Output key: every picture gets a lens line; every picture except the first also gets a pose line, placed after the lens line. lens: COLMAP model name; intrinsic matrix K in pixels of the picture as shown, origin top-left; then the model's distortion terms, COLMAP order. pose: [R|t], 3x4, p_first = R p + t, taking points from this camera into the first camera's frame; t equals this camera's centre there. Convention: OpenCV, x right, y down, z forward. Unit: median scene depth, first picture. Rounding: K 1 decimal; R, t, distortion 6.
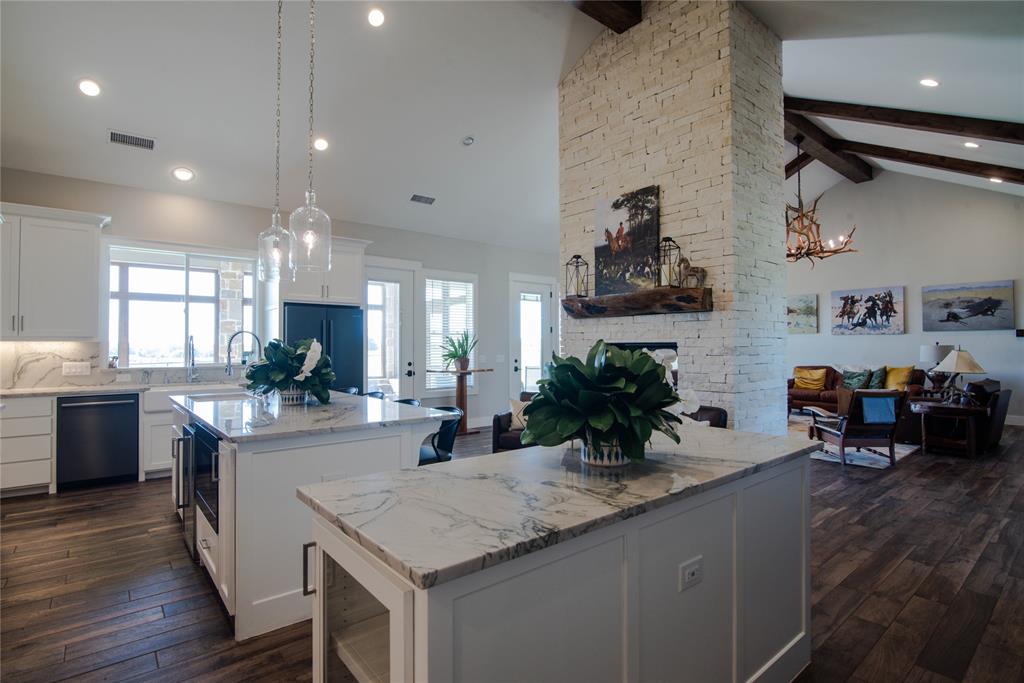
lens RADIAL K [[507.0, 0, 510.2], [0, 507.0, 338.1], [0, 0, 1]] dist [-0.016871, 0.000055]
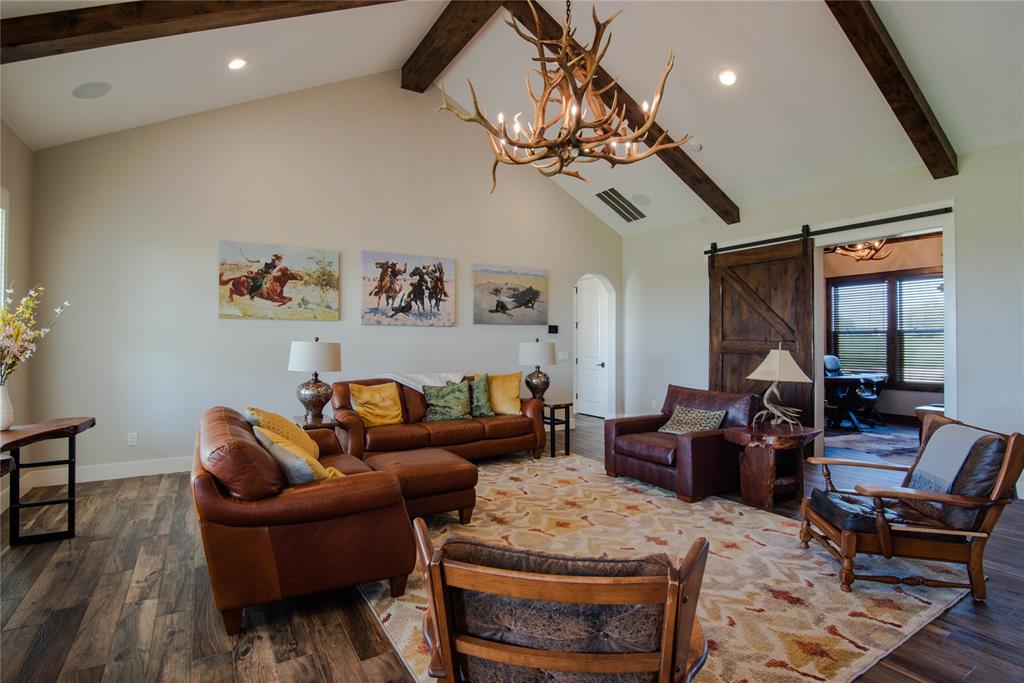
lens RADIAL K [[507.0, 0, 510.2], [0, 507.0, 338.1], [0, 0, 1]] dist [-0.016871, 0.000055]
pose [[0.136976, 0.010371, 0.990520, 0.094273], [-0.015893, 0.999839, -0.008271, 0.014046], [-0.990447, -0.014609, 0.137119, 0.911202]]
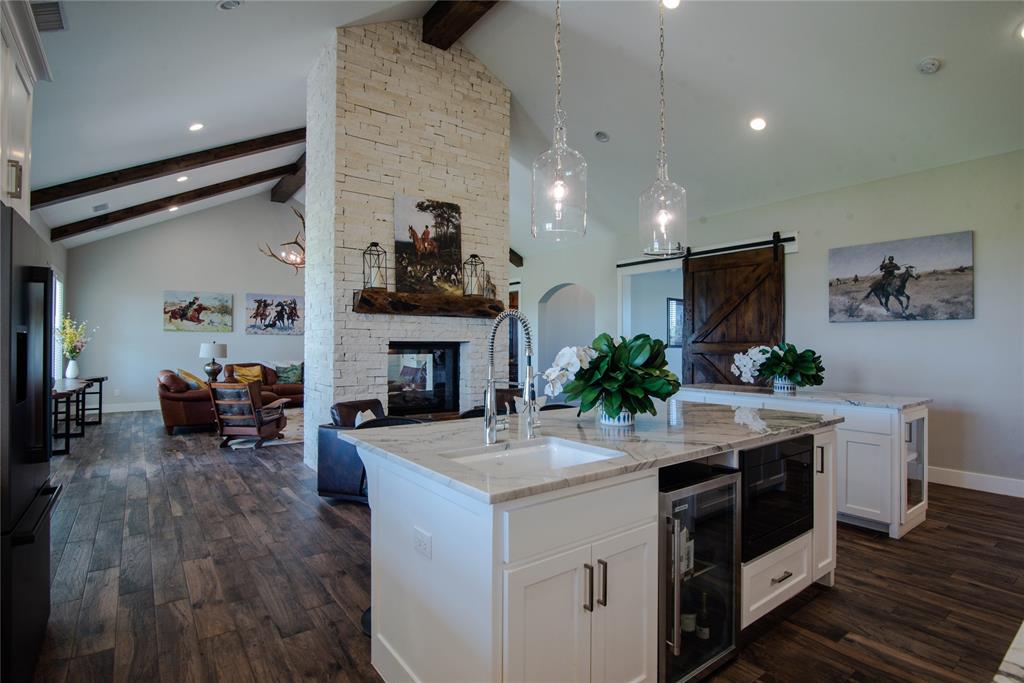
lens RADIAL K [[507.0, 0, 510.2], [0, 507.0, 338.1], [0, 0, 1]] dist [-0.016871, 0.000055]
pose [[0.047280, 0.014437, 0.998777, -0.493273], [-0.017664, 0.999751, -0.013615, 0.008311], [-0.998725, -0.016999, 0.047523, 0.473139]]
